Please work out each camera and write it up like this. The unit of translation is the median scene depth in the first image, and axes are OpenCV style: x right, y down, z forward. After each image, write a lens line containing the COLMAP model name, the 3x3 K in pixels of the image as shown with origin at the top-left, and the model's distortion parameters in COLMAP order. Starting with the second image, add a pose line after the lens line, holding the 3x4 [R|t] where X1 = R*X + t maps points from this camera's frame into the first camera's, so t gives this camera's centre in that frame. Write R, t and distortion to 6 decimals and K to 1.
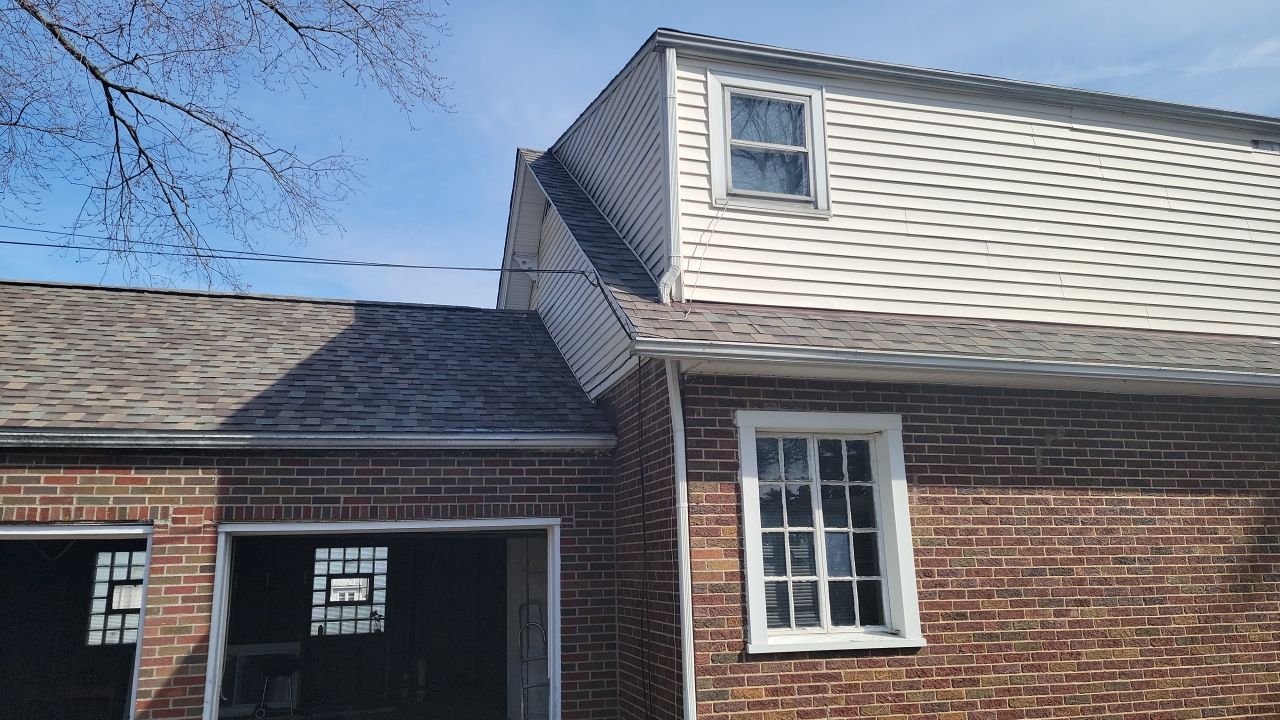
lens RADIAL K [[863.8, 0, 620.0], [0, 863.8, 371.2], [0, 0, 1]] dist [0.103524, -0.081385]
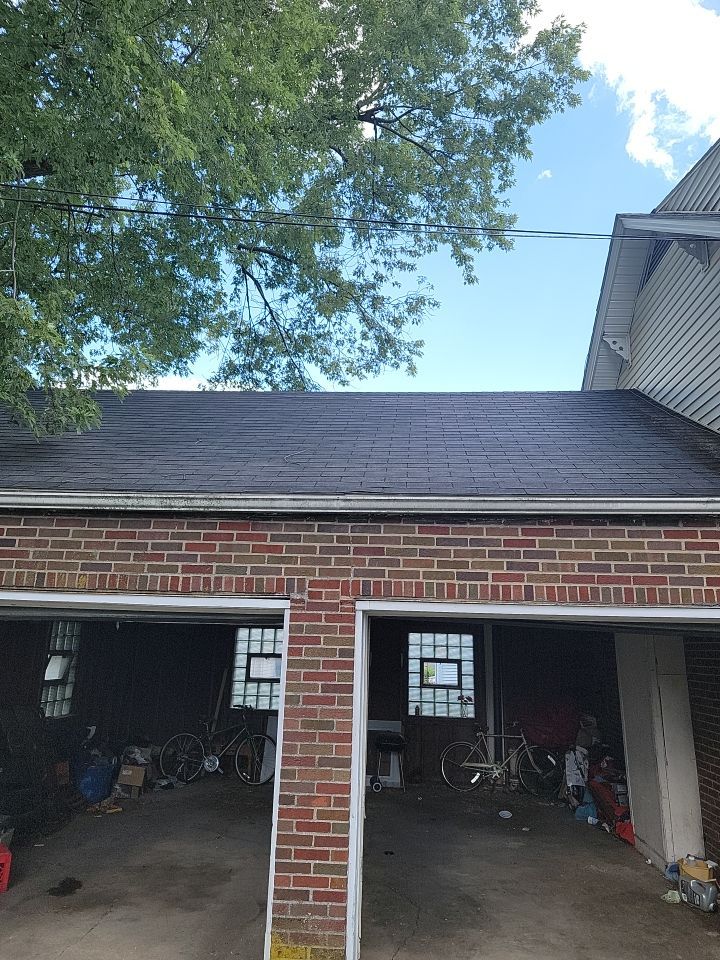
lens RADIAL K [[678.1, 0, 379.7], [0, 678.1, 465.9], [0, 0, 1]] dist [0.080413, -0.057202]
pose [[0.946713, -0.040407, -0.319534, -0.199782], [0.025570, 0.998397, -0.050495, 0.070587], [0.321062, 0.039633, 0.946229, 0.344820]]
